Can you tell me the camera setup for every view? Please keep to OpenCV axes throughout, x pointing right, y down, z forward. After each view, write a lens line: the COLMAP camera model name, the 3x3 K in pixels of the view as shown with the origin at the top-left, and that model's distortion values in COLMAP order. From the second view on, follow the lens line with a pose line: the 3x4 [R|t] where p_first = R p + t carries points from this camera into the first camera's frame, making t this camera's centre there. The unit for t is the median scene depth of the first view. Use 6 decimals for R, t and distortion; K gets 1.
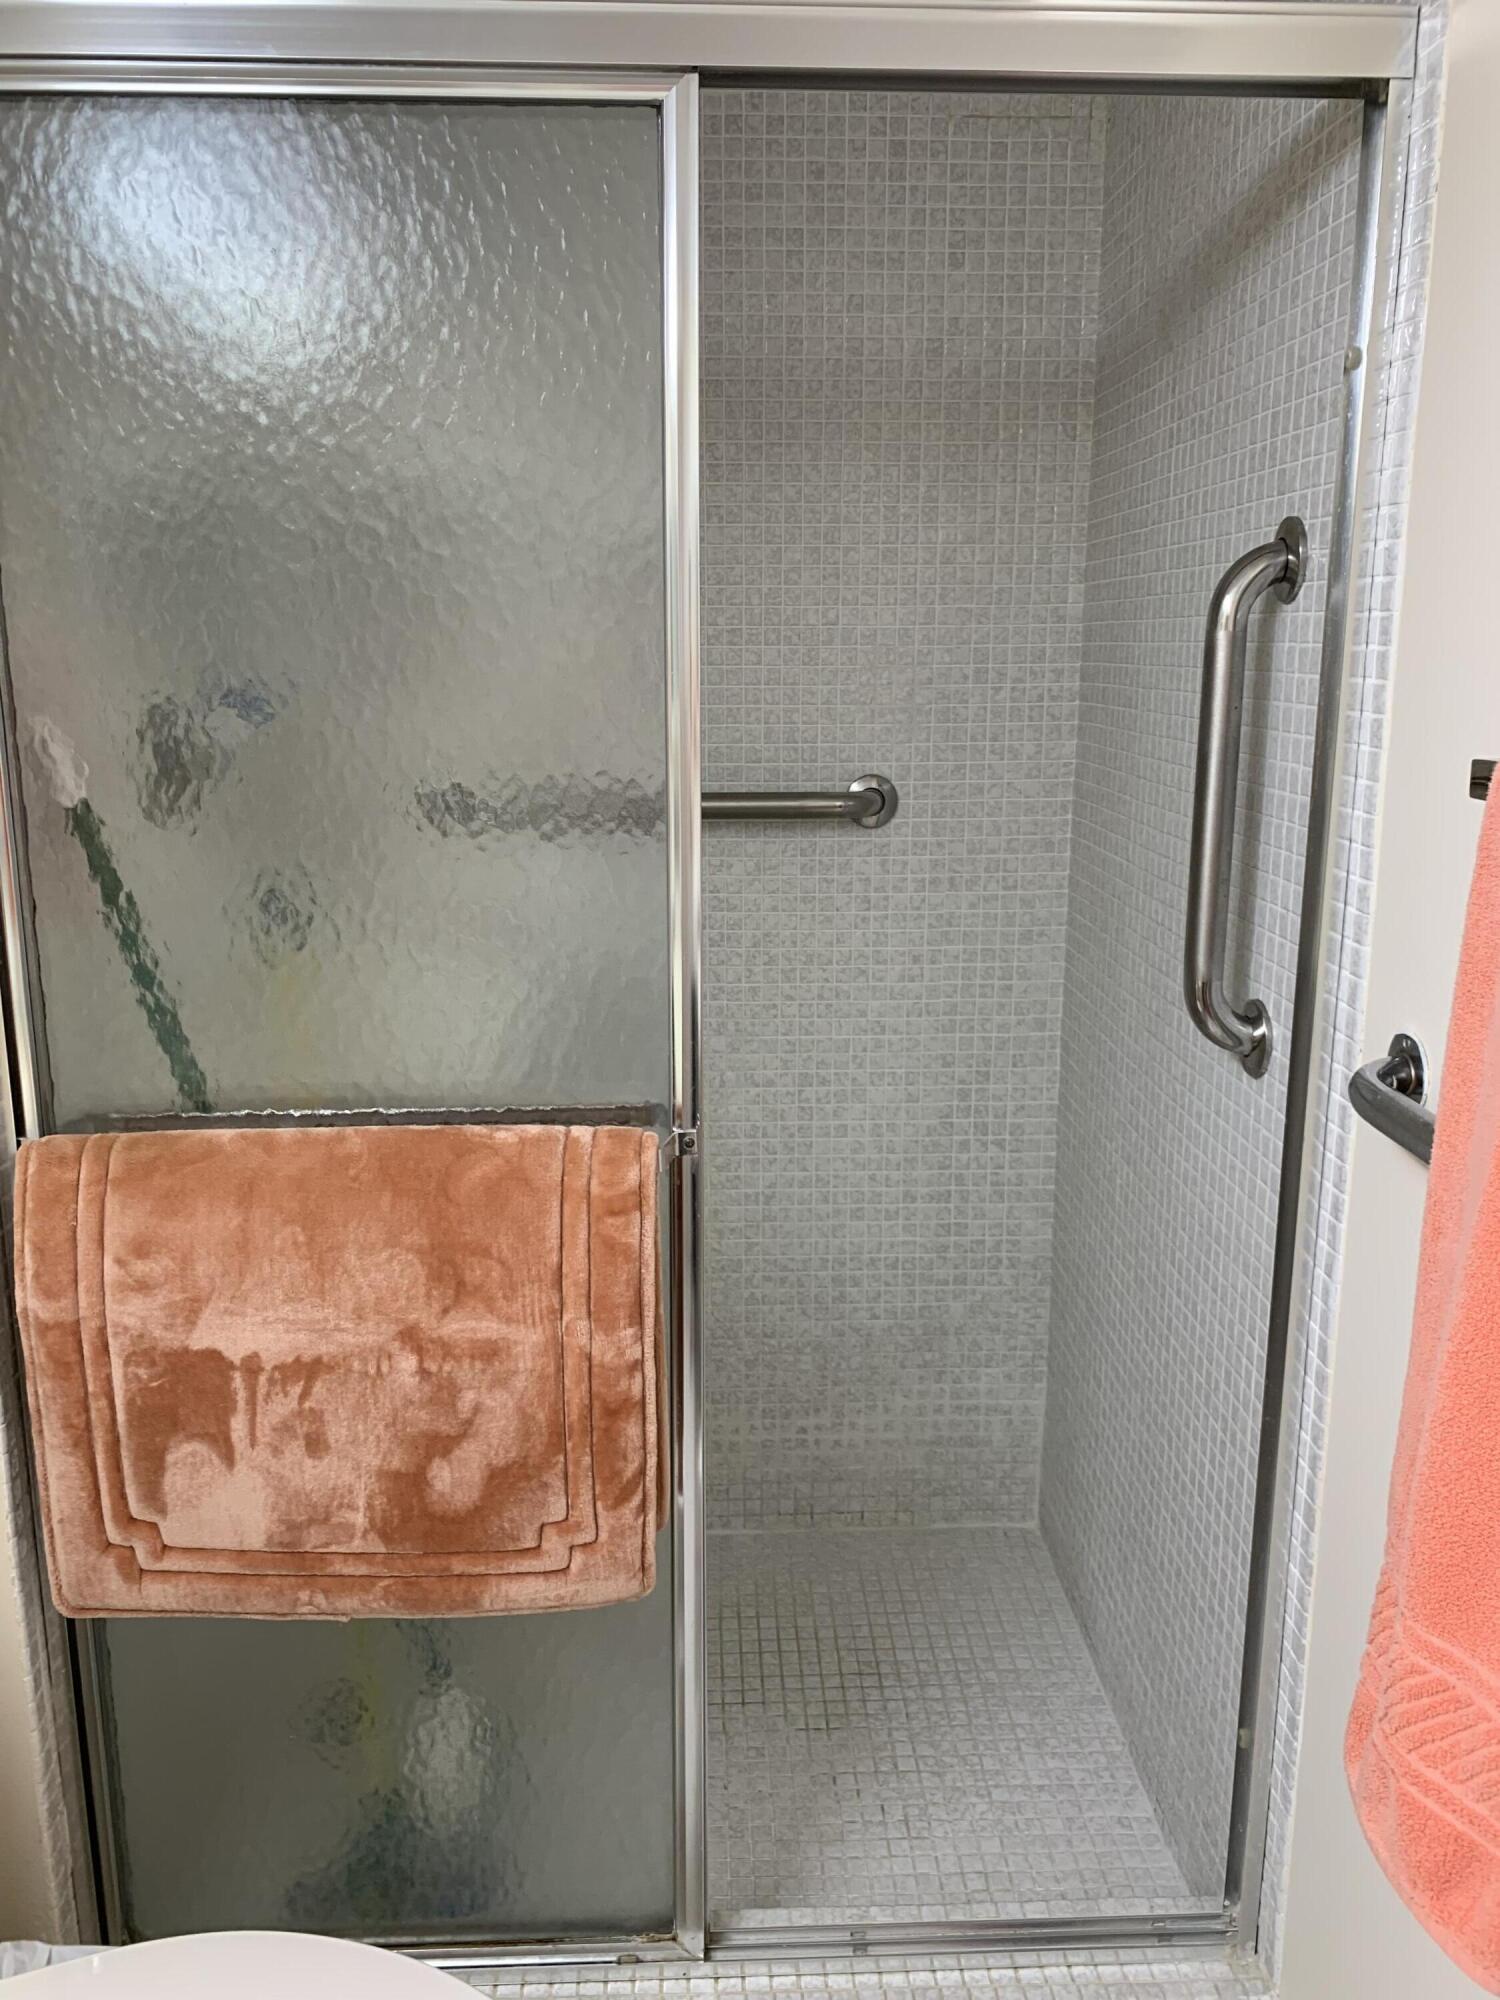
lens RADIAL K [[1543.0, 0, 739.0], [0, 1543.0, 993.5], [0, 0, 1]] dist [-0.015262, 0.002207]
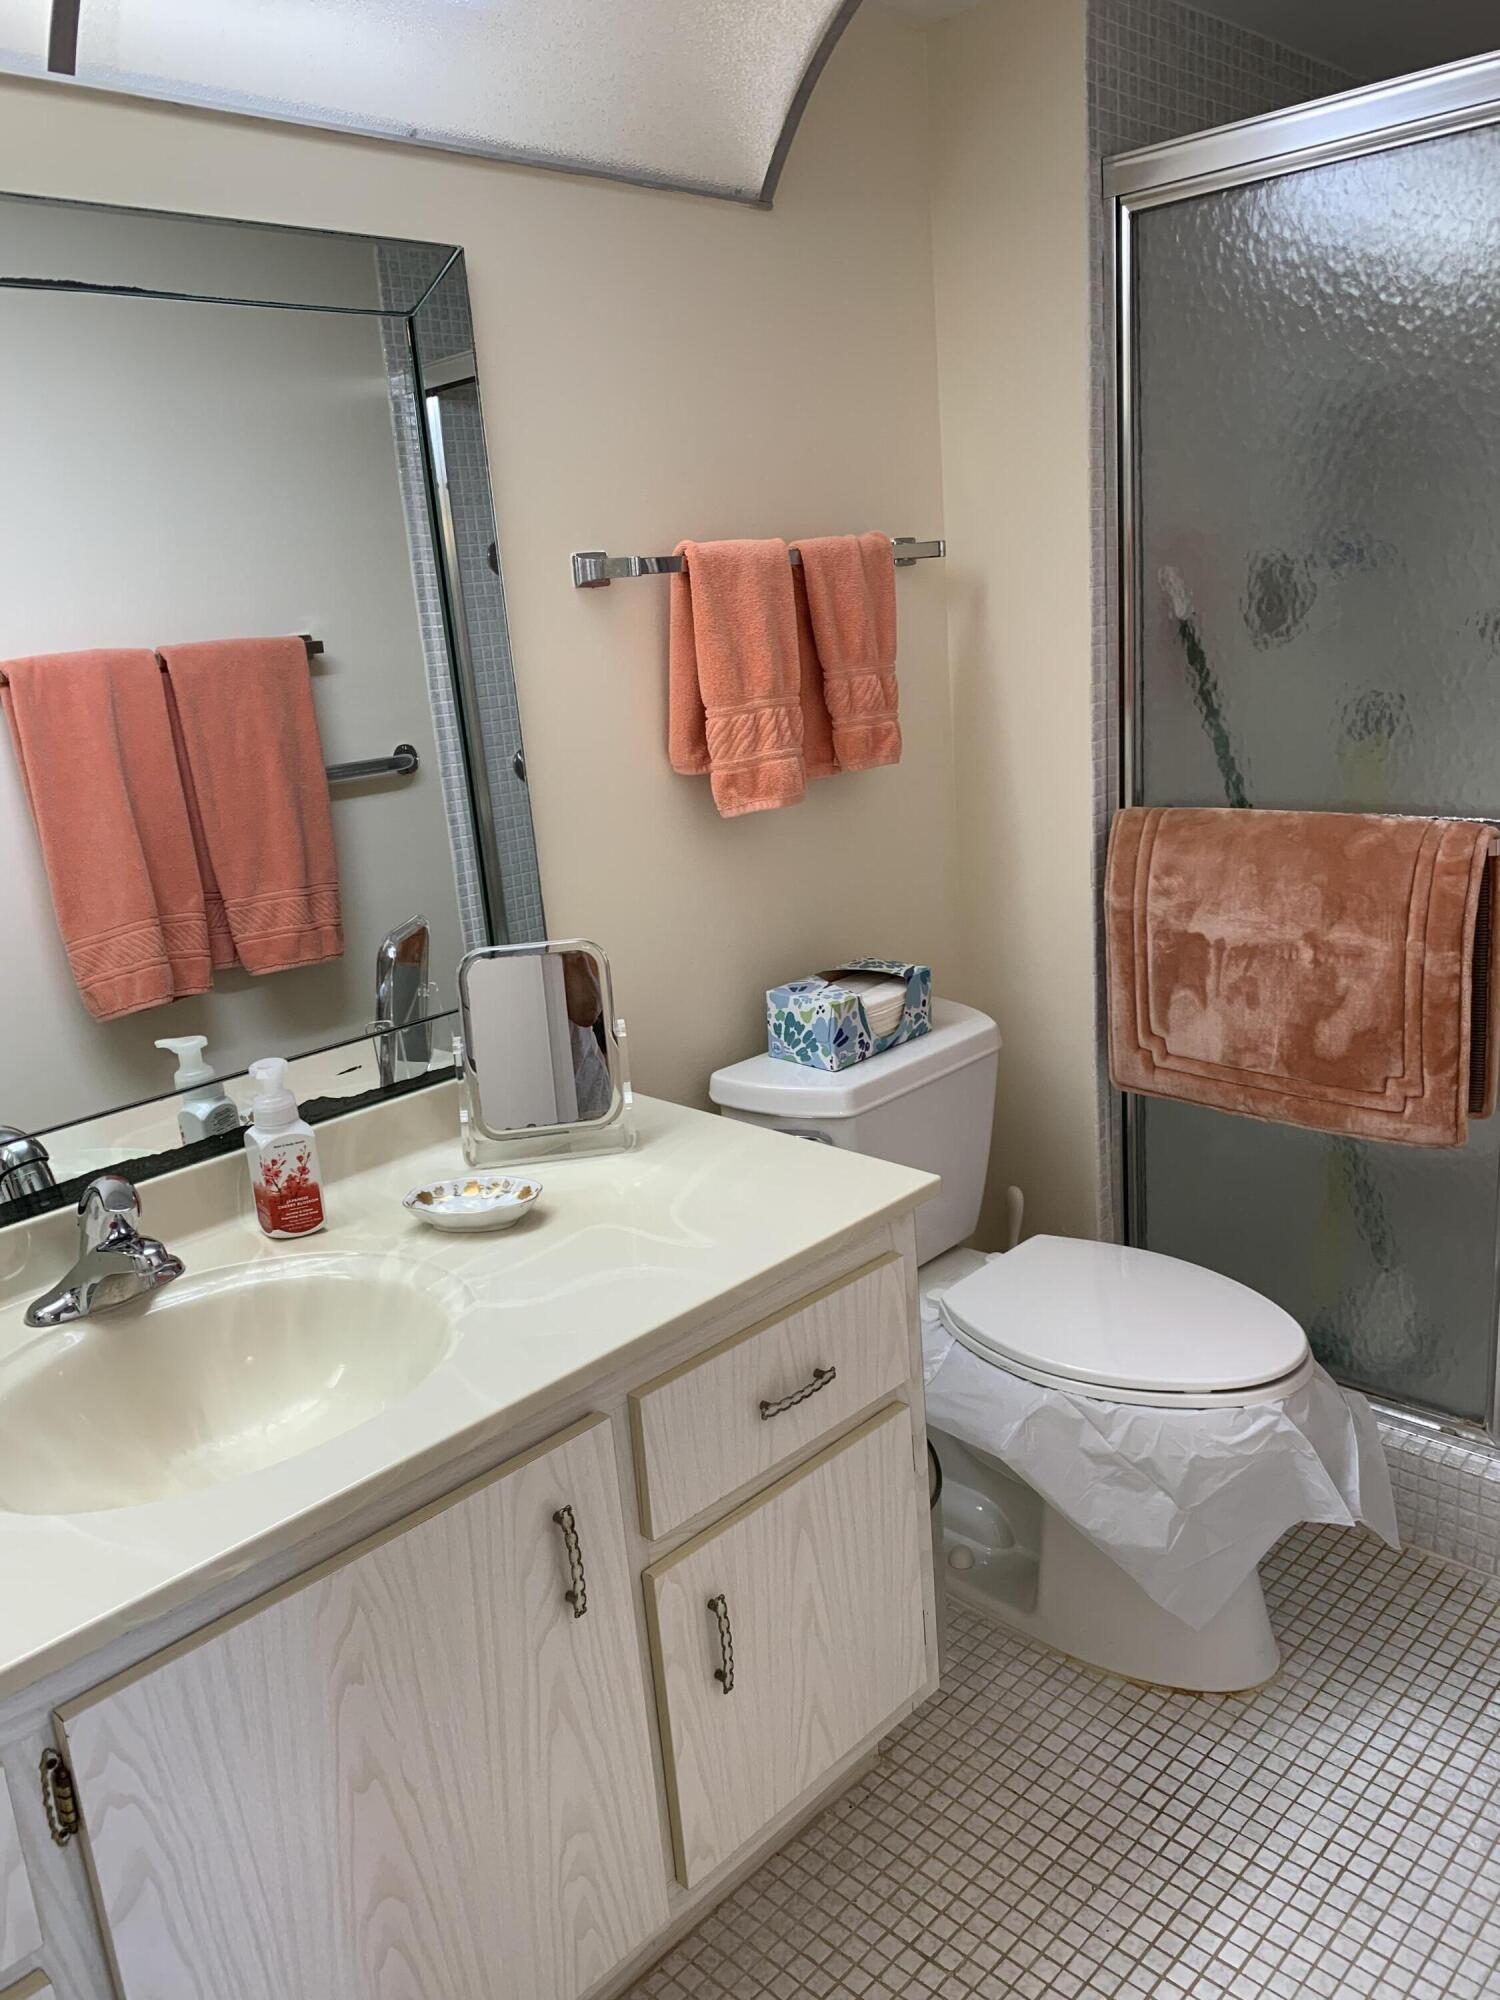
lens RADIAL K [[1543.0, 0, 754.3], [0, 1543.0, 992.0], [0, 0, 1]] dist [-0.015262, 0.002207]
pose [[0.705379, 0.134444, -0.695964, 0.504039], [-0.078775, 0.990634, 0.111527, 0.141492], [0.704440, -0.023844, 0.709363, -0.559847]]
